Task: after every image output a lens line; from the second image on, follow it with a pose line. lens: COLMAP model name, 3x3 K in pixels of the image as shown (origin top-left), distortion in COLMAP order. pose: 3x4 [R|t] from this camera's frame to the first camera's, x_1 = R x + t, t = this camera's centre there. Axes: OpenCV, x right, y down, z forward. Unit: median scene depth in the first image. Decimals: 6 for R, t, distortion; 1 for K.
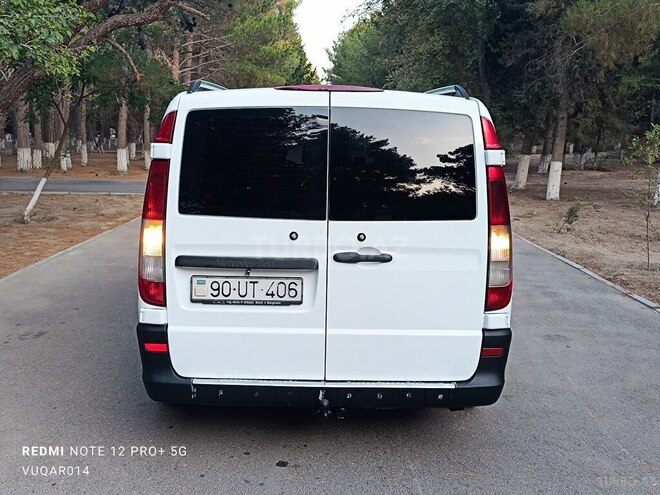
lens RADIAL K [[693.9, 0, 330.0], [0, 693.9, 247.5], [0, 0, 1]] dist [0.079434, -0.169617]
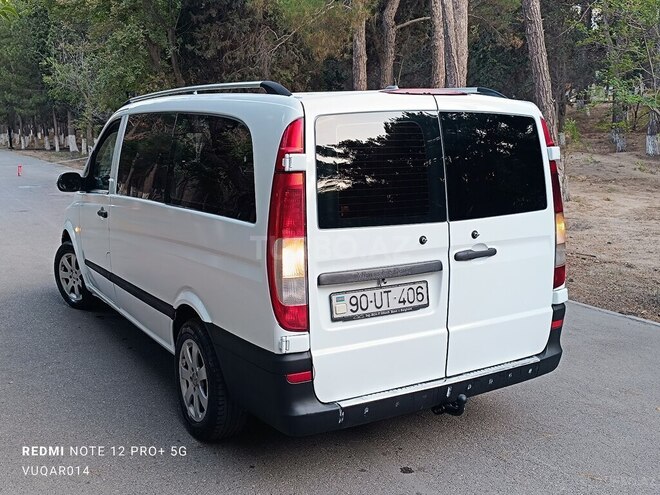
lens RADIAL K [[693.9, 0, 330.0], [0, 693.9, 247.5], [0, 0, 1]] dist [0.079434, -0.169617]
pose [[0.869193, -0.106071, 0.482962, -0.643486], [0.097923, 0.994301, 0.042141, -0.060426], [-0.484680, 0.010664, 0.874627, 0.185131]]
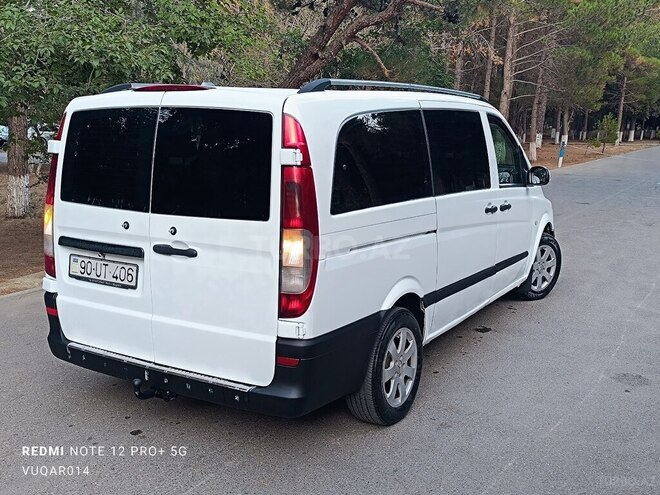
lens RADIAL K [[693.9, 0, 330.0], [0, 693.9, 247.5], [0, 0, 1]] dist [0.079434, -0.169617]
pose [[0.850502, 0.081693, -0.519589, 0.778098], [-0.074978, 0.996607, 0.033963, -0.042600], [0.520600, 0.010072, 0.853741, 0.227860]]
